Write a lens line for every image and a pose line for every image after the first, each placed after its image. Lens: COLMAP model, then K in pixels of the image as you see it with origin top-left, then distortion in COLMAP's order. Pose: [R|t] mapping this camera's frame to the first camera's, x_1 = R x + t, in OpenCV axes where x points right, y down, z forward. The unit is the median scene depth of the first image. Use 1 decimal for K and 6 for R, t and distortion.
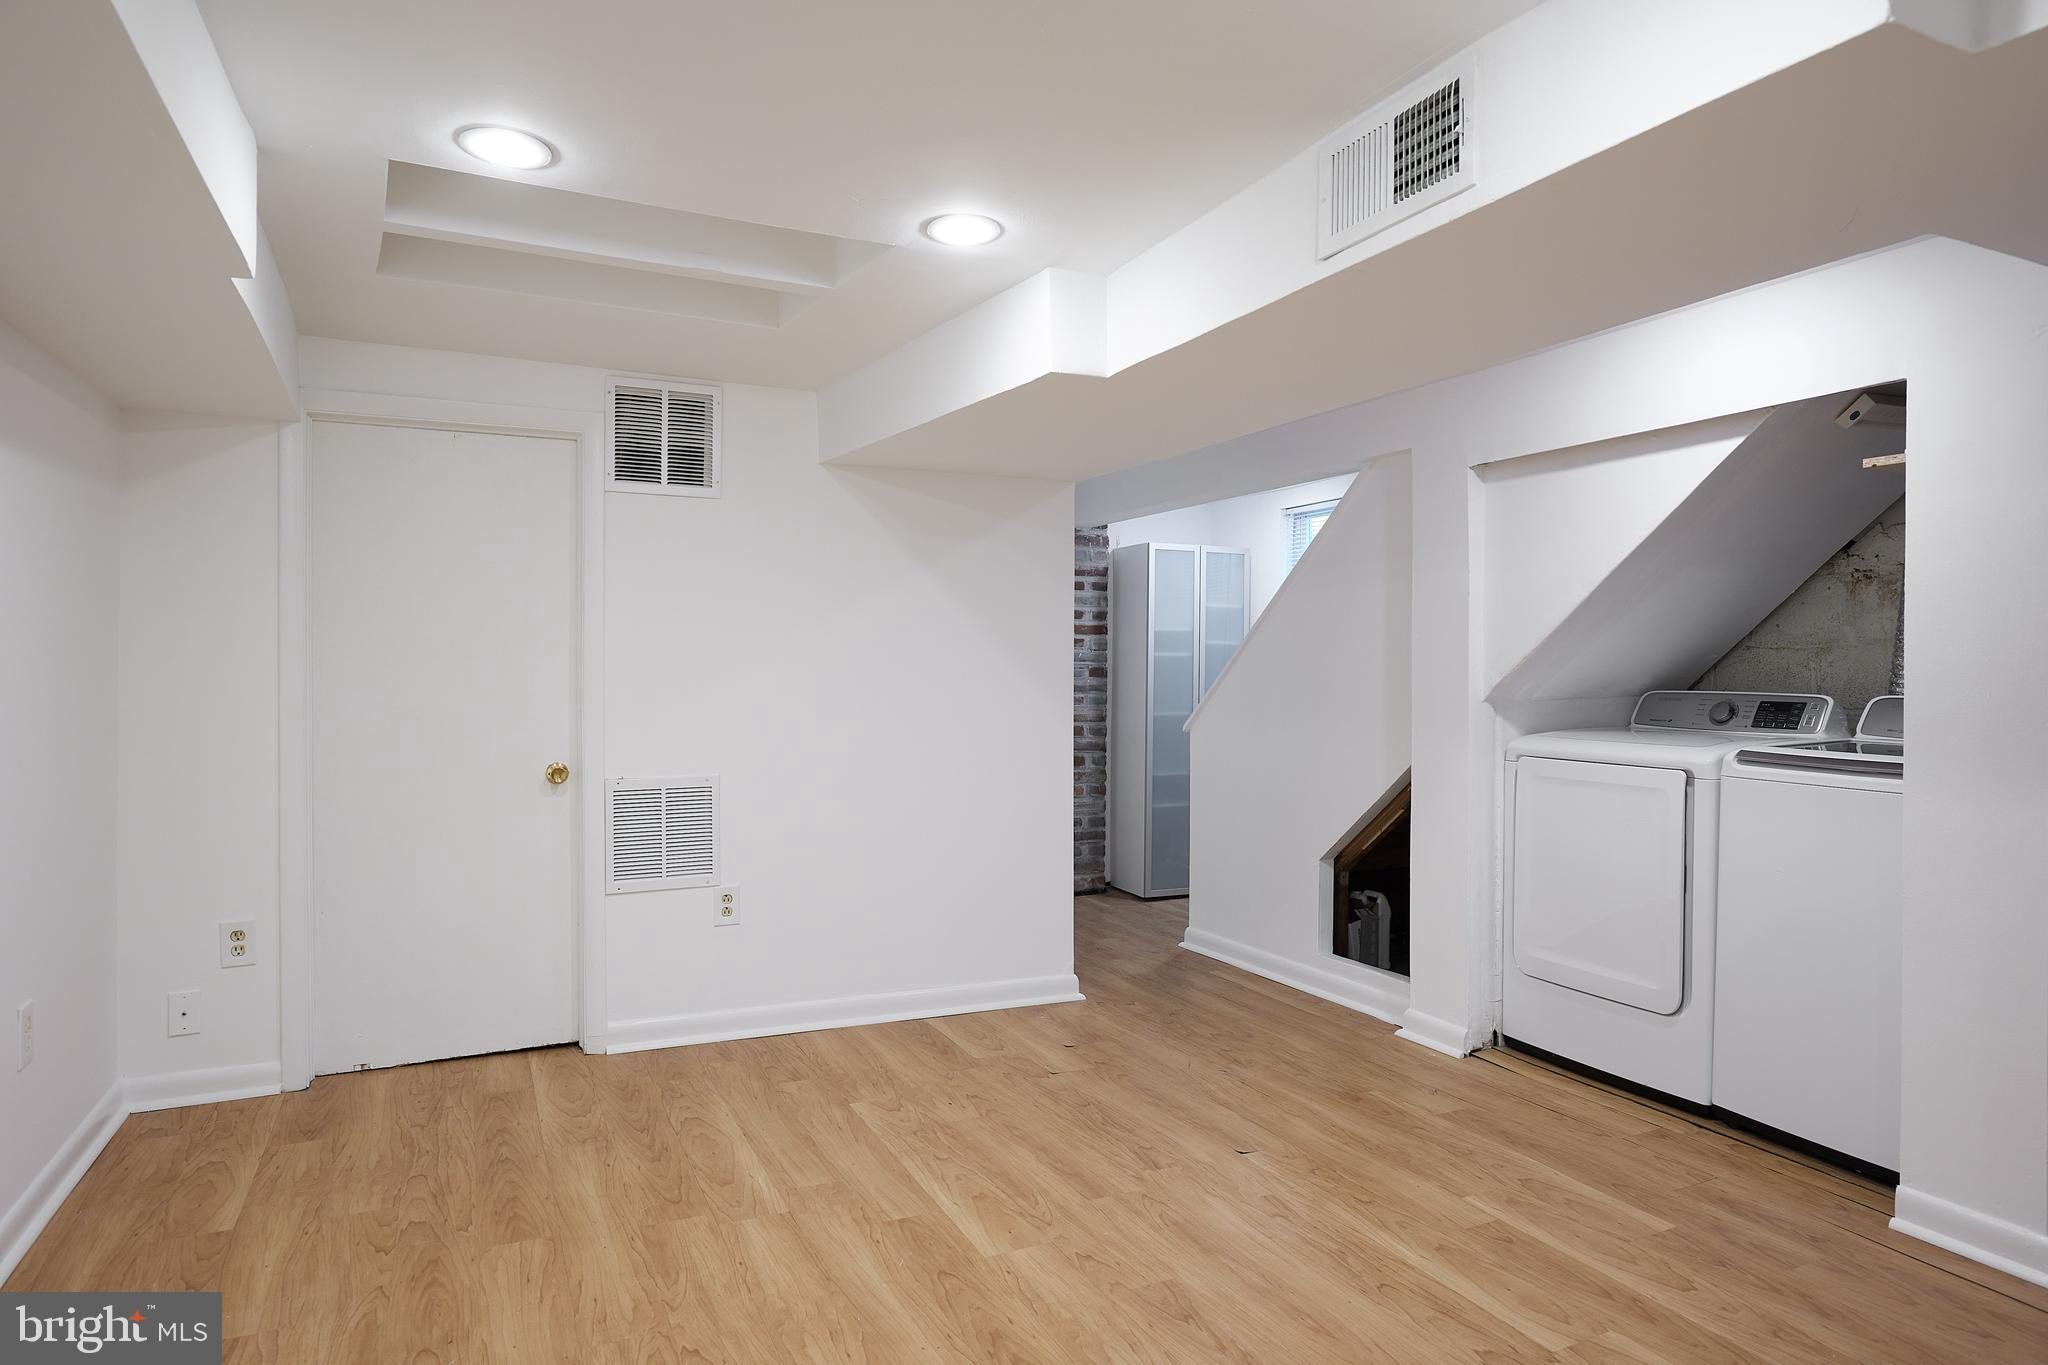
lens RADIAL K [[1184.0, 0, 1027.6], [0, 1184.0, 678.0], [0, 0, 1]] dist [-0.013507, 0.002380]
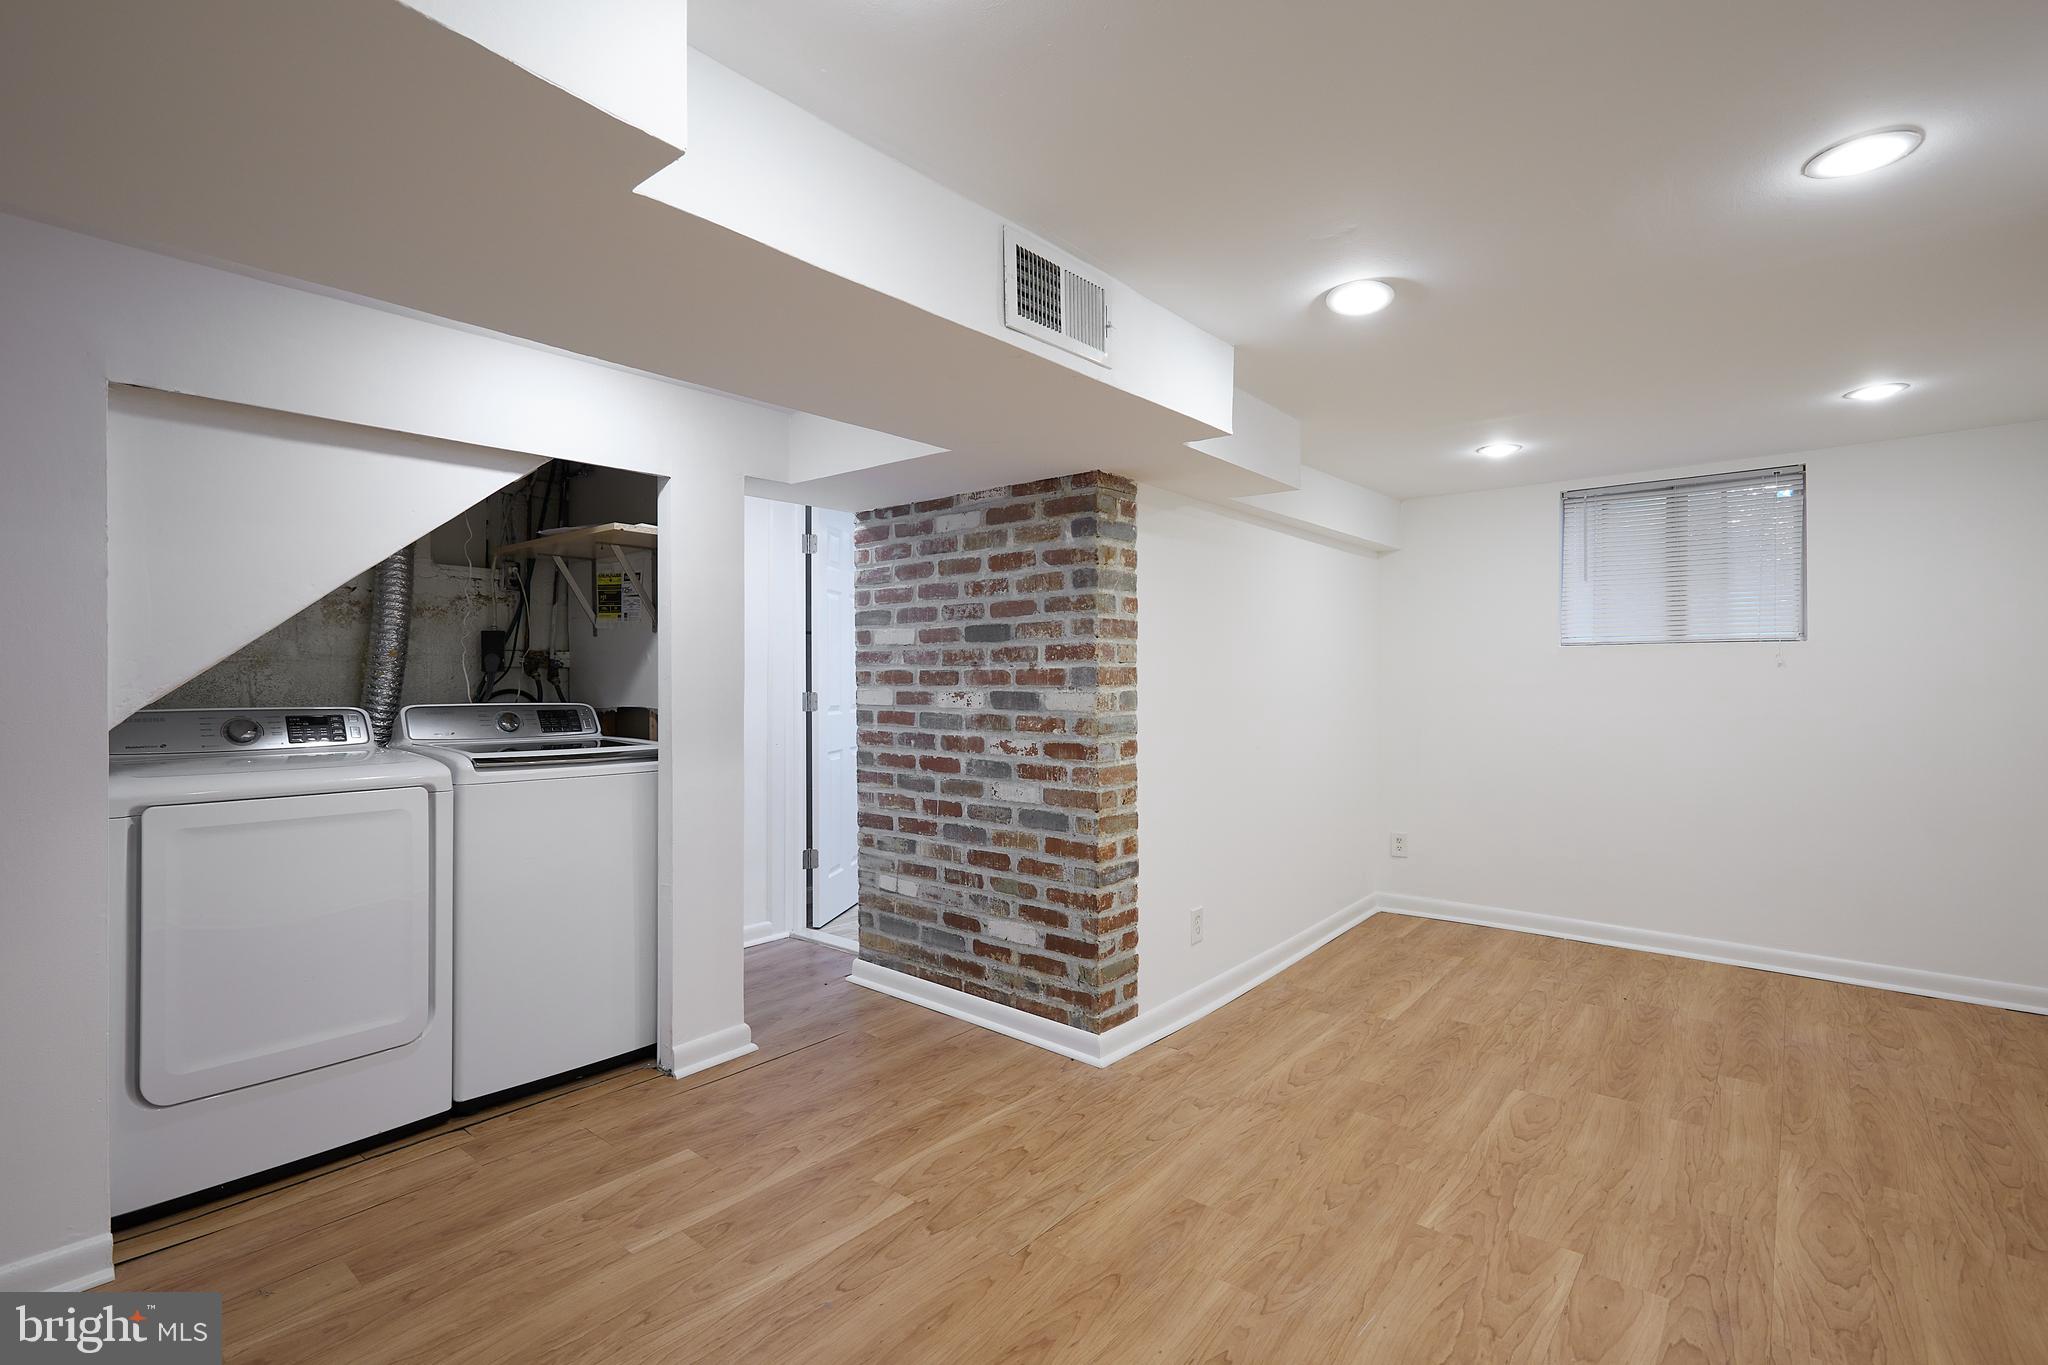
lens RADIAL K [[936.7, 0, 1028.1], [0, 936.7, 677.2], [0, 0, 1]] dist [0.000715, 0.000348]
pose [[-0.415703, -0.004016, 0.909492, -0.430133], [0.007546, 0.999941, 0.007864, -0.018118], [-0.909469, 0.010132, -0.415648, 1.008759]]
